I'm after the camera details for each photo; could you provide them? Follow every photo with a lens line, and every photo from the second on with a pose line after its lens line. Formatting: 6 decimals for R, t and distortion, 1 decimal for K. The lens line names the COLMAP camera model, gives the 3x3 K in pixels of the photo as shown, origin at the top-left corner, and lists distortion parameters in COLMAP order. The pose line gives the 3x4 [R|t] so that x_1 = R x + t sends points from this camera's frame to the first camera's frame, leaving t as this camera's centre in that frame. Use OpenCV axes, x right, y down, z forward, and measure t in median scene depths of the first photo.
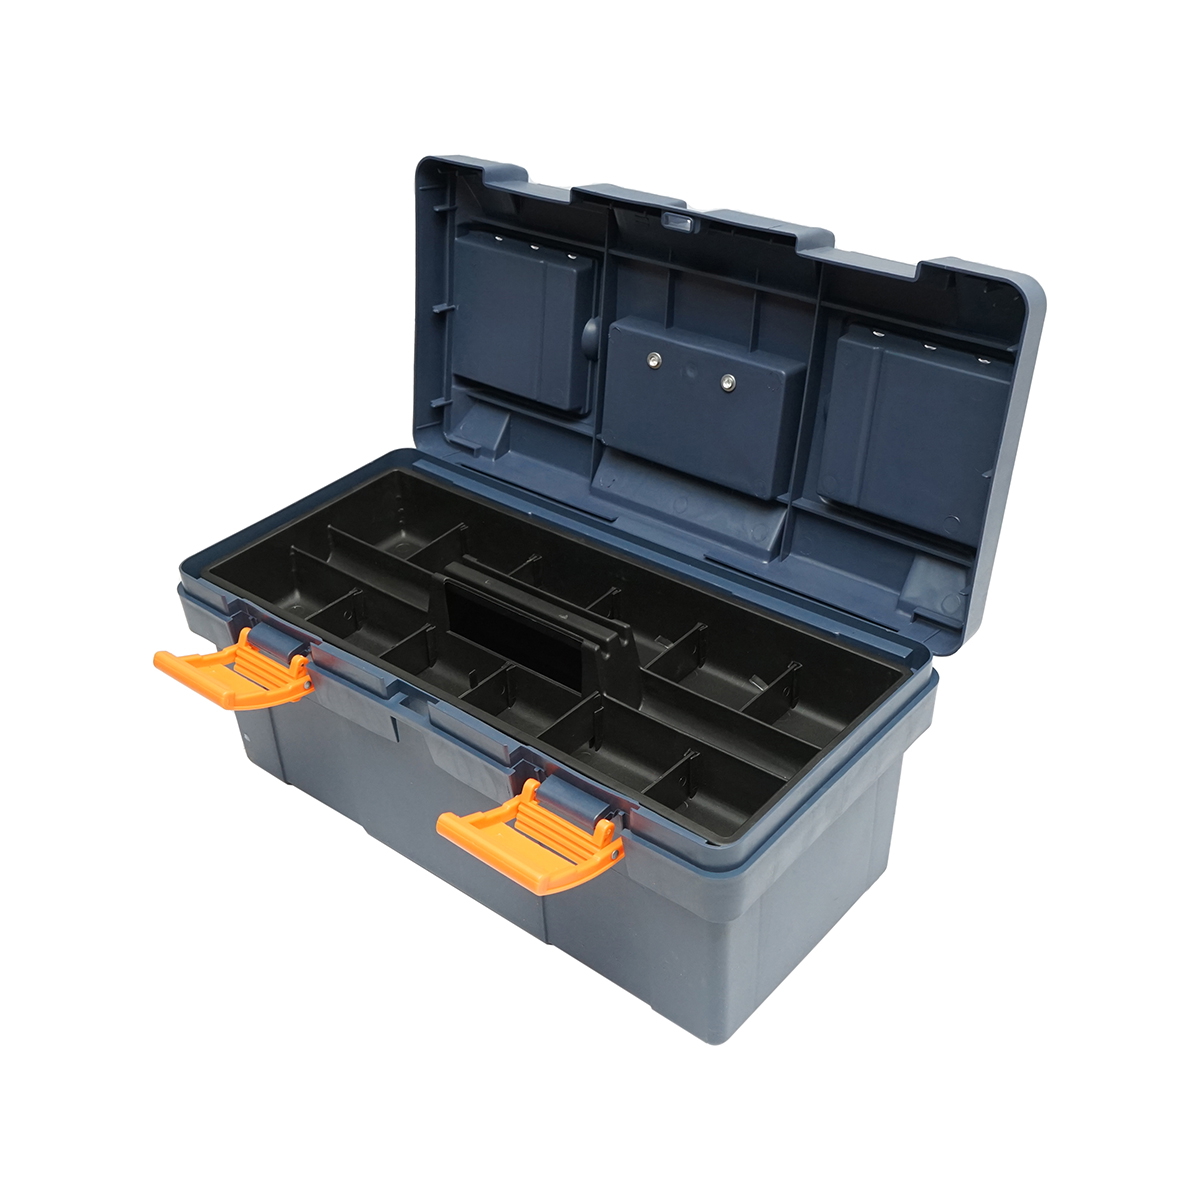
lens RADIAL K [[1410.7, 0, 606.1], [0, 1410.7, 602.0], [0, 0, 1]] dist [0.061467, 0.000000]
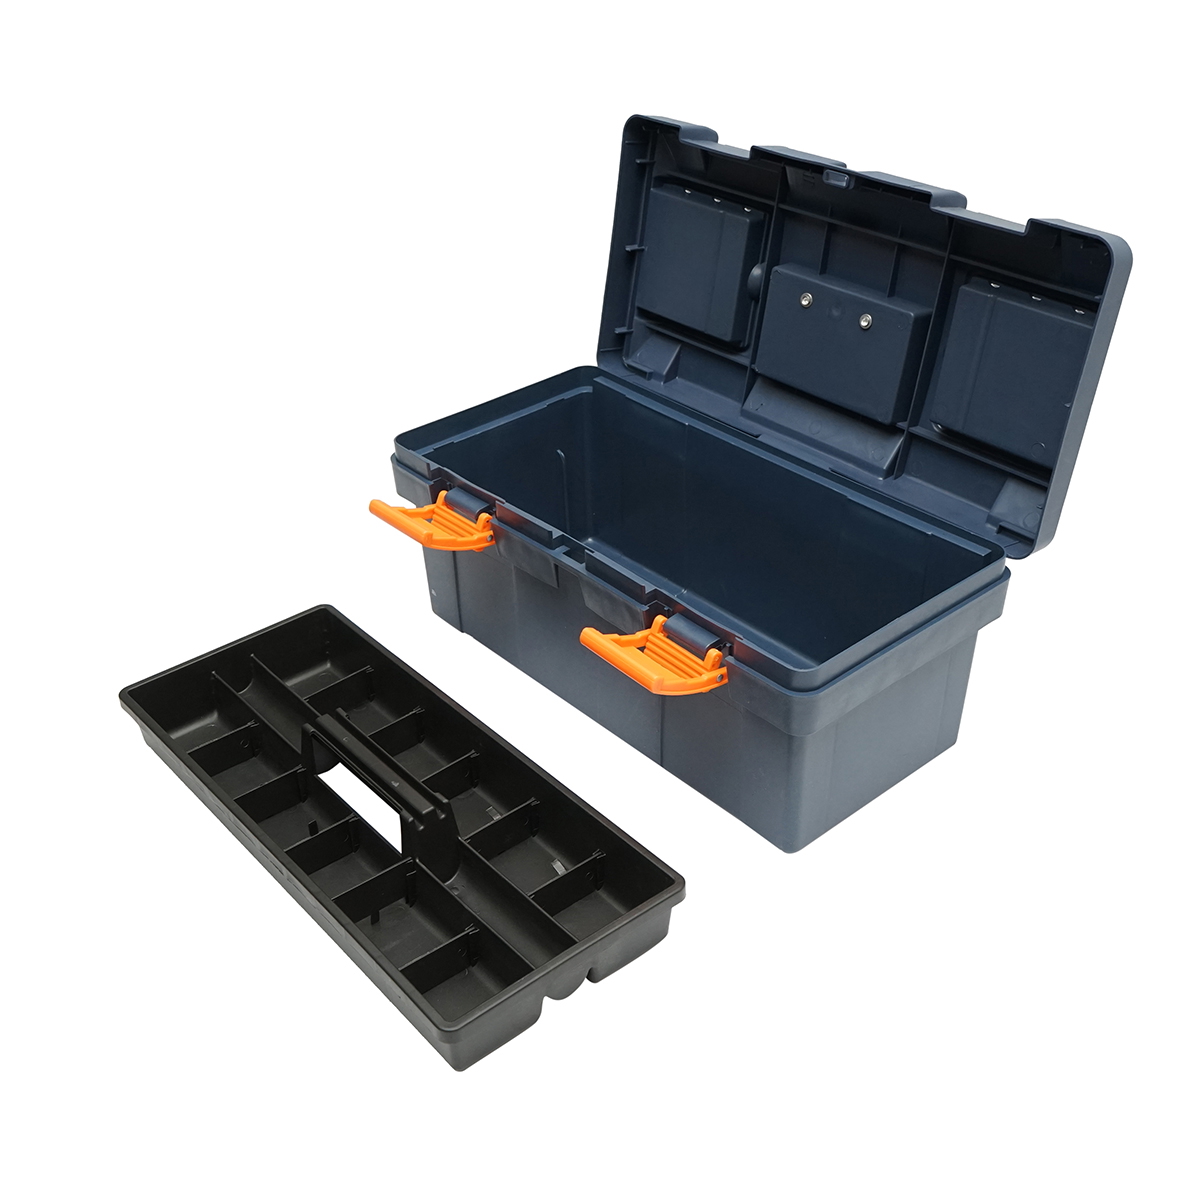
lens RADIAL K [[1410.7, 0, 629.2], [0, 1410.7, 634.3], [0, 0, 1]] dist [0.061467, 0.000000]
pose [[0.988974, 0.109845, -0.099320, 0.037672], [-0.108414, 0.993910, 0.019710, 0.101534], [0.100880, -0.008725, 0.994860, -0.195011]]
